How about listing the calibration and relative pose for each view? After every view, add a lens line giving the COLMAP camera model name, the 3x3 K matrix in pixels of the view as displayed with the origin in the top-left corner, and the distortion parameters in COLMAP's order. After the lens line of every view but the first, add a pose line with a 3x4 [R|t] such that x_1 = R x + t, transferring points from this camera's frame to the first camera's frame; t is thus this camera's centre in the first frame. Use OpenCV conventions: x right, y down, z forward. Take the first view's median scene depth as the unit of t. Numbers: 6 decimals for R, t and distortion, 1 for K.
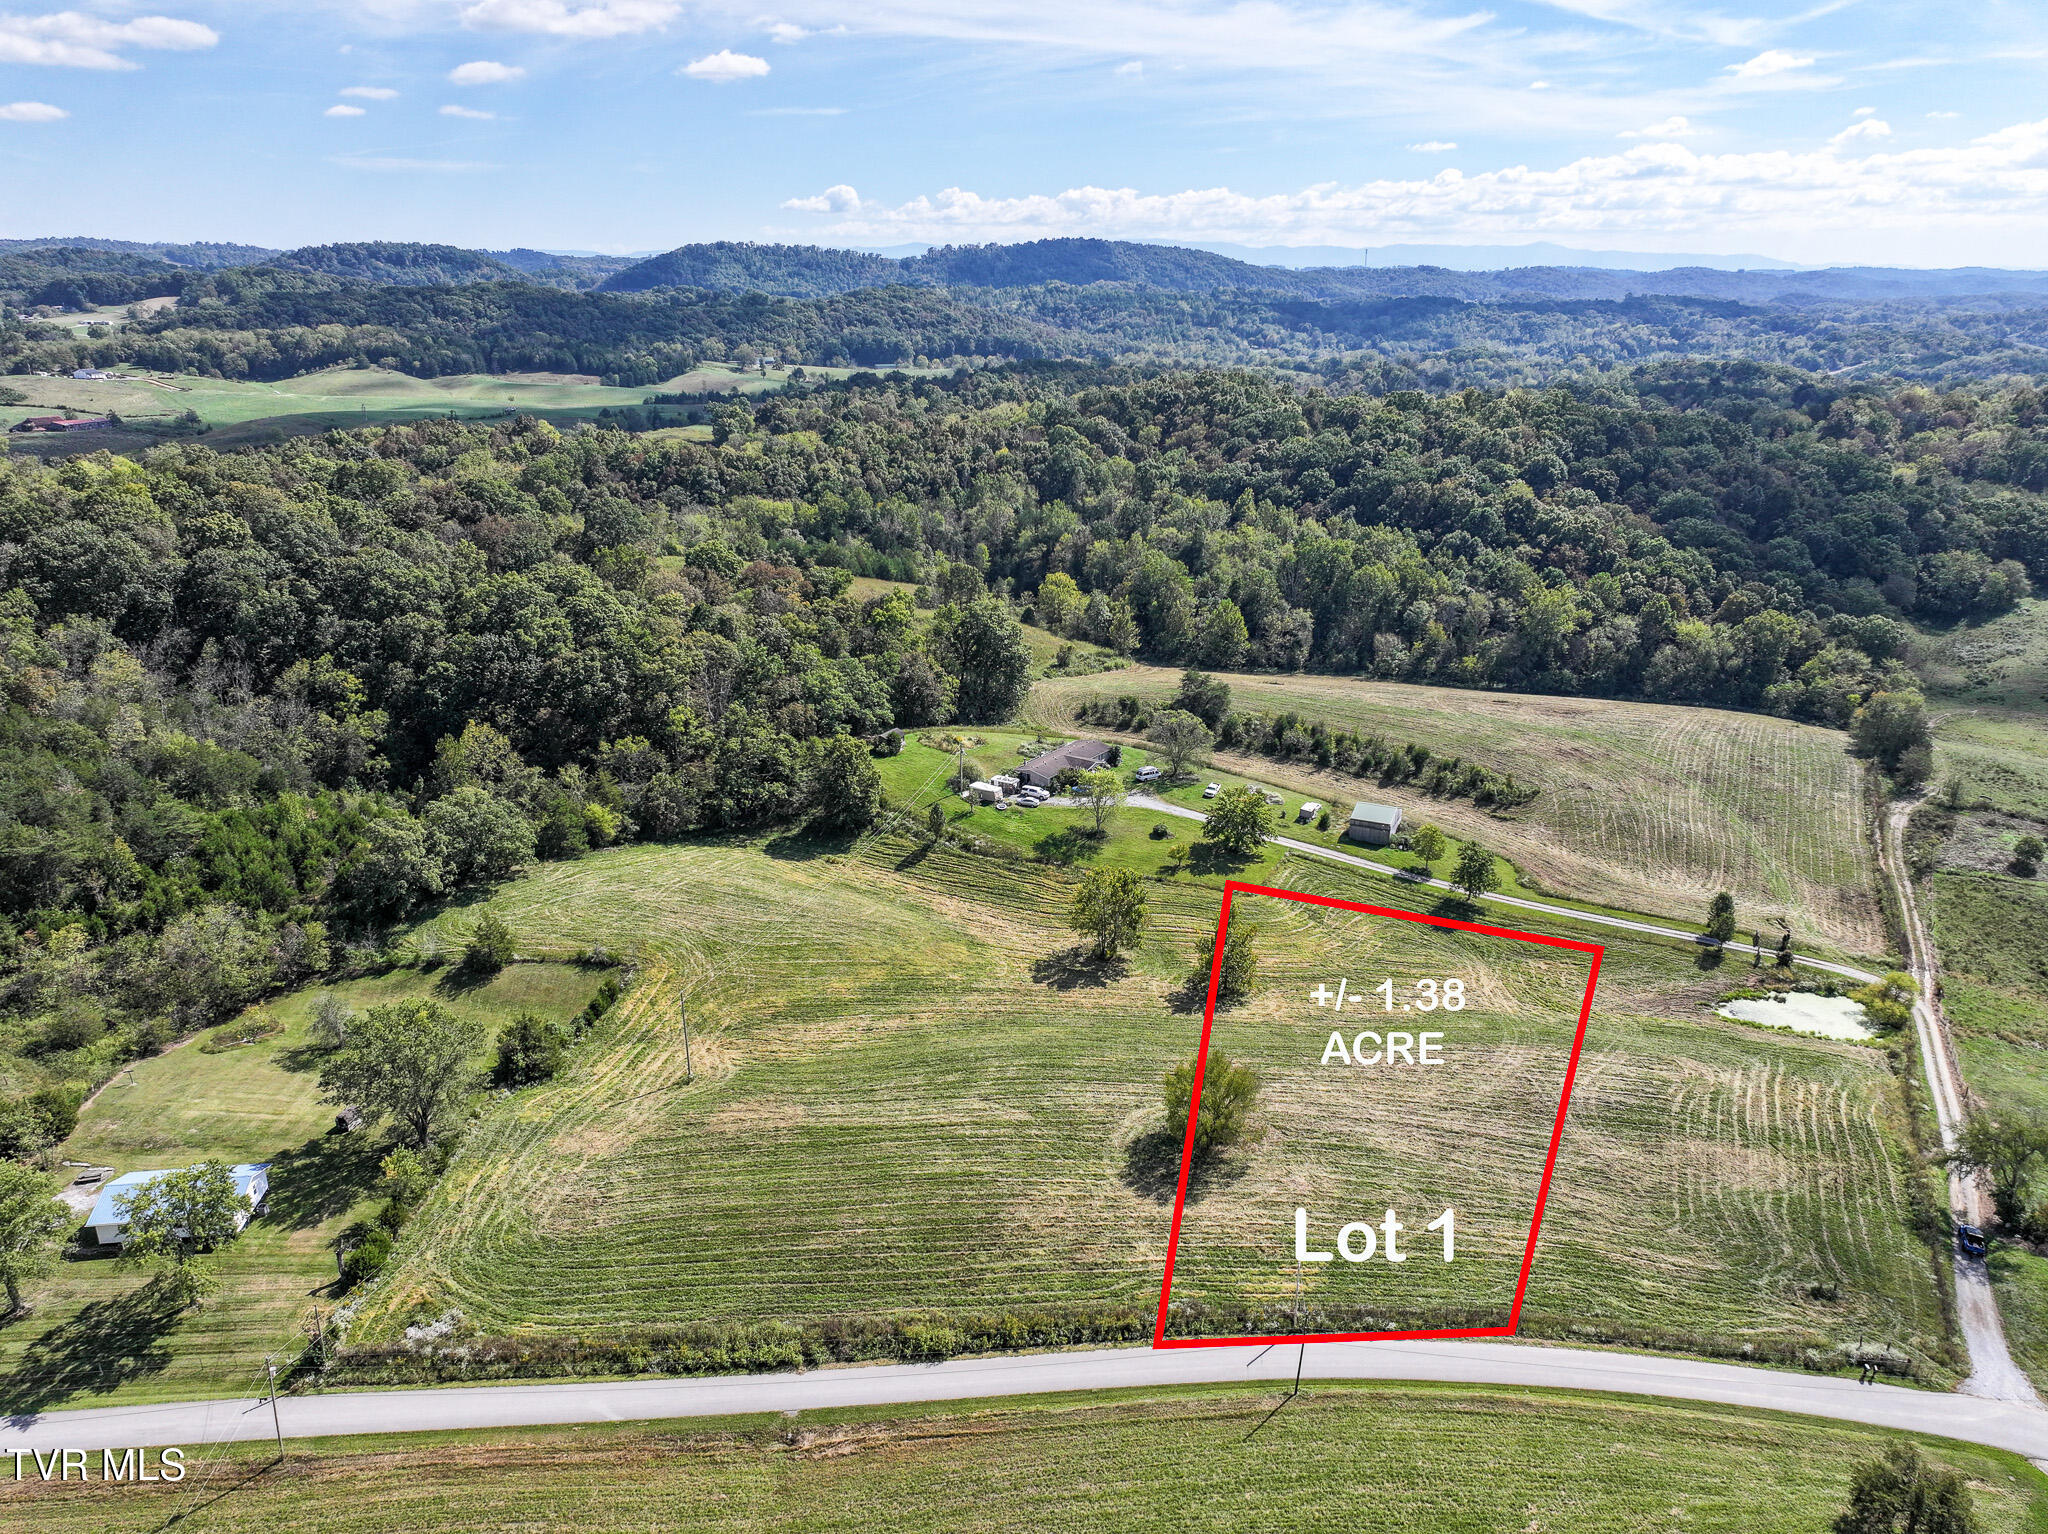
lens RADIAL K [[1383.3, 0, 1025.6], [0, 1383.3, 761.4], [0, 0, 1]] dist [0.000178, 0.010354]
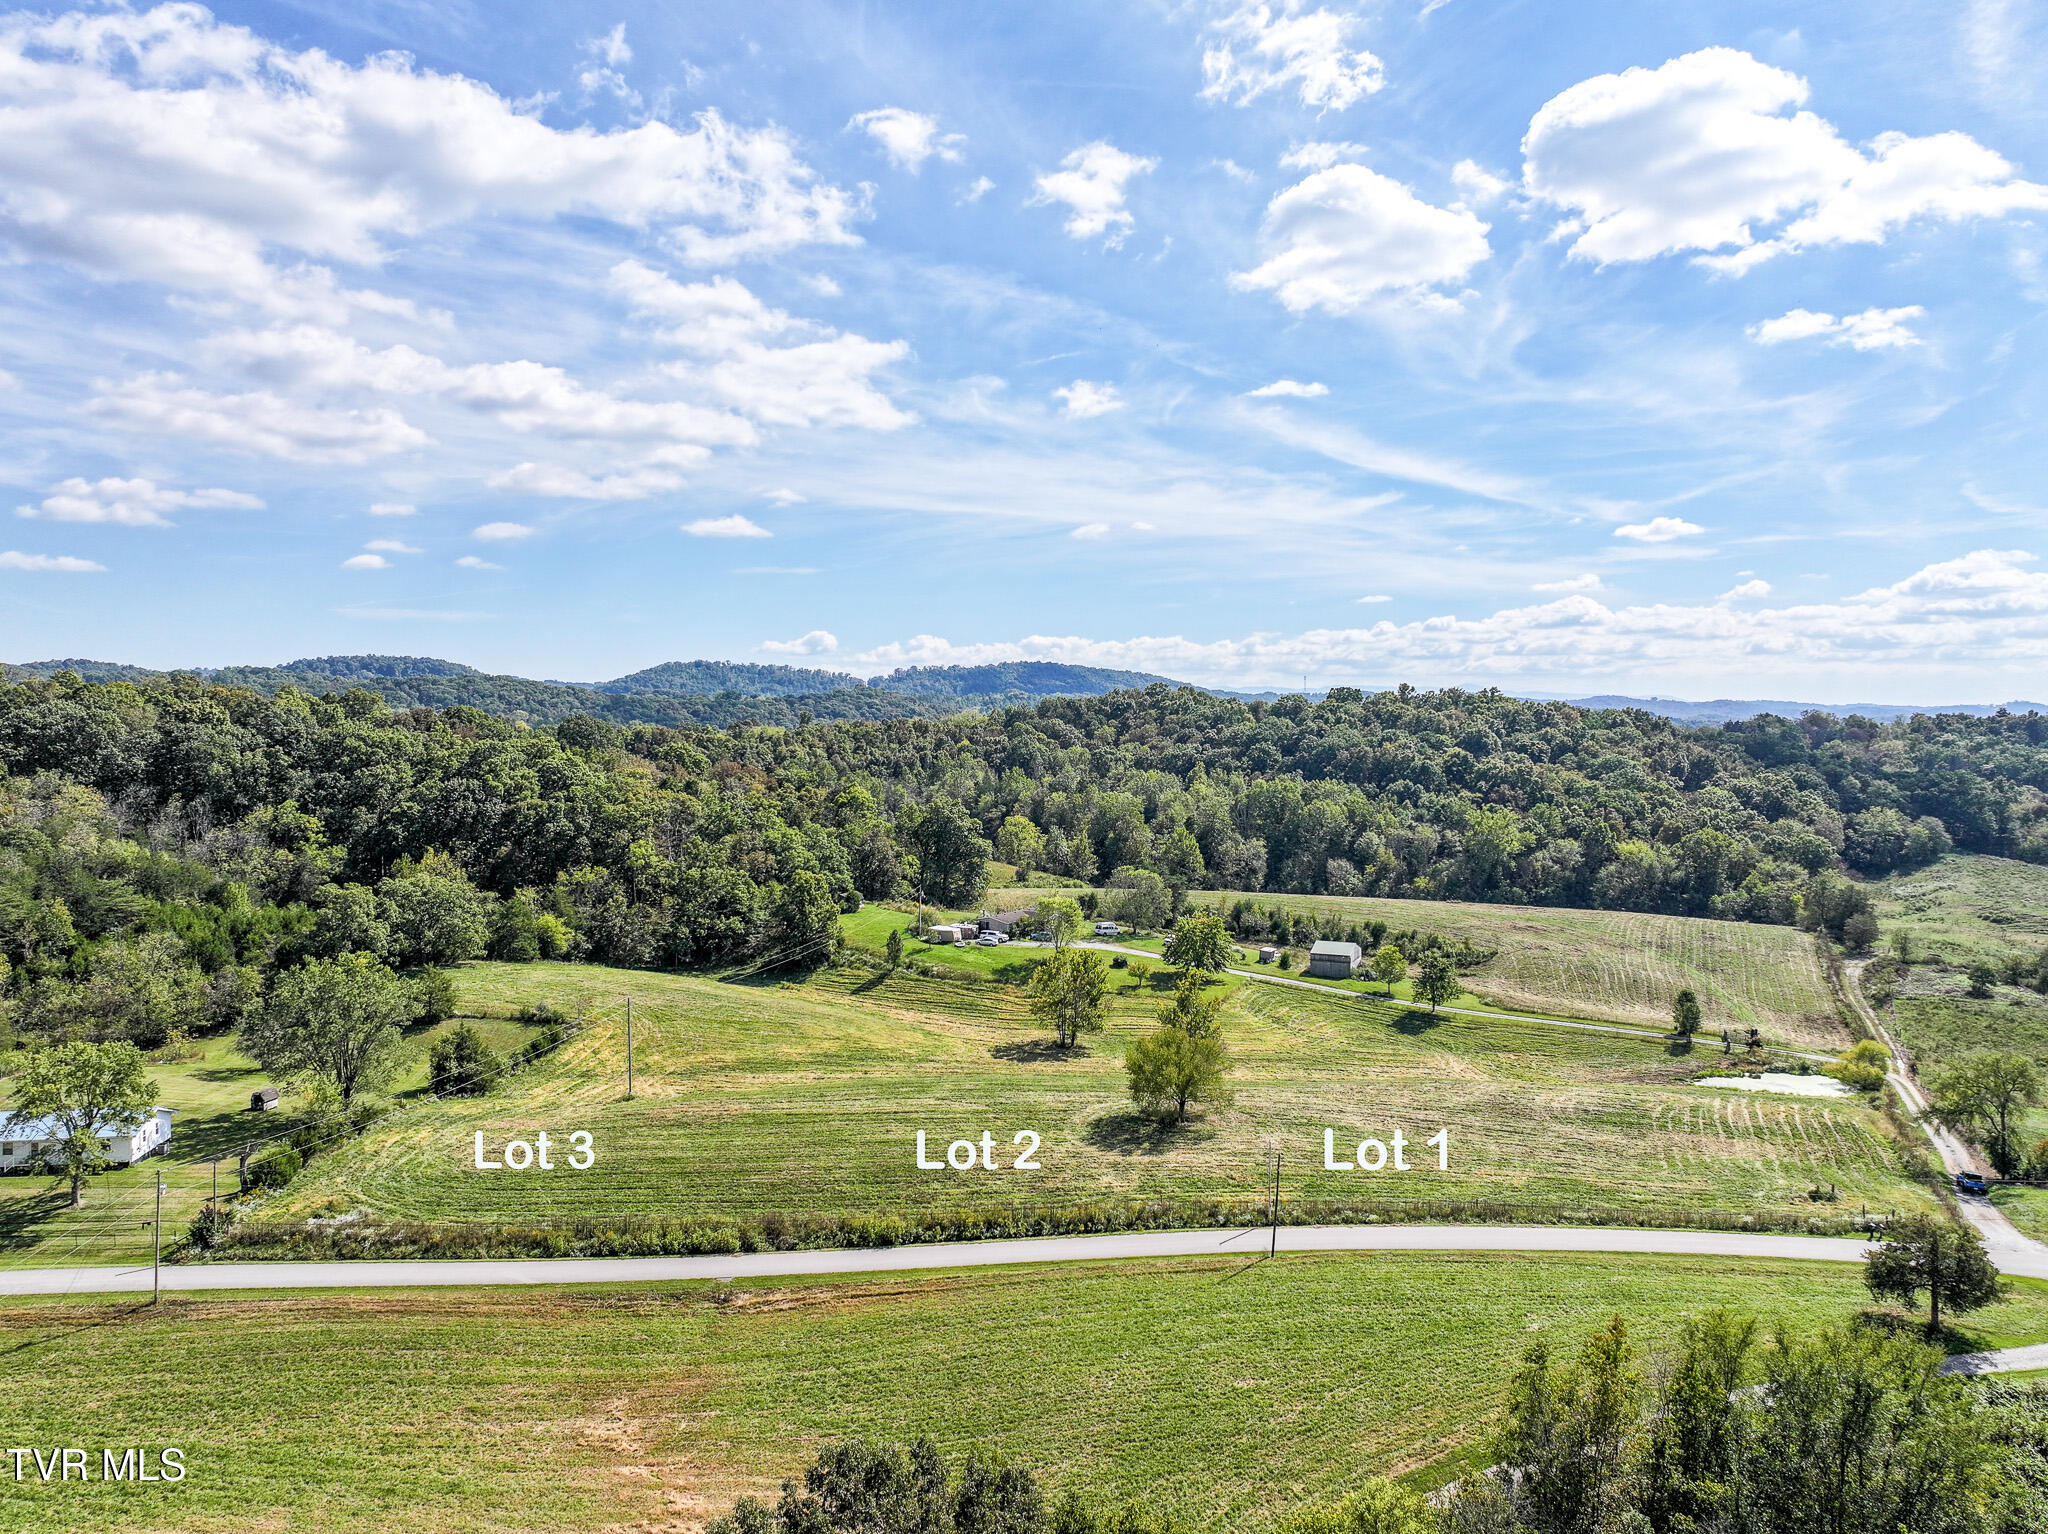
lens RADIAL K [[1383.3, 0, 1023.5], [0, 1383.3, 758.5], [0, 0, 1]] dist [0.000178, 0.010354]
pose [[0.999636, 0.003077, 0.026814, 0.001069], [0.004684, 0.958619, -0.284653, 0.191748], [-0.026581, 0.284675, 0.958255, 0.009850]]
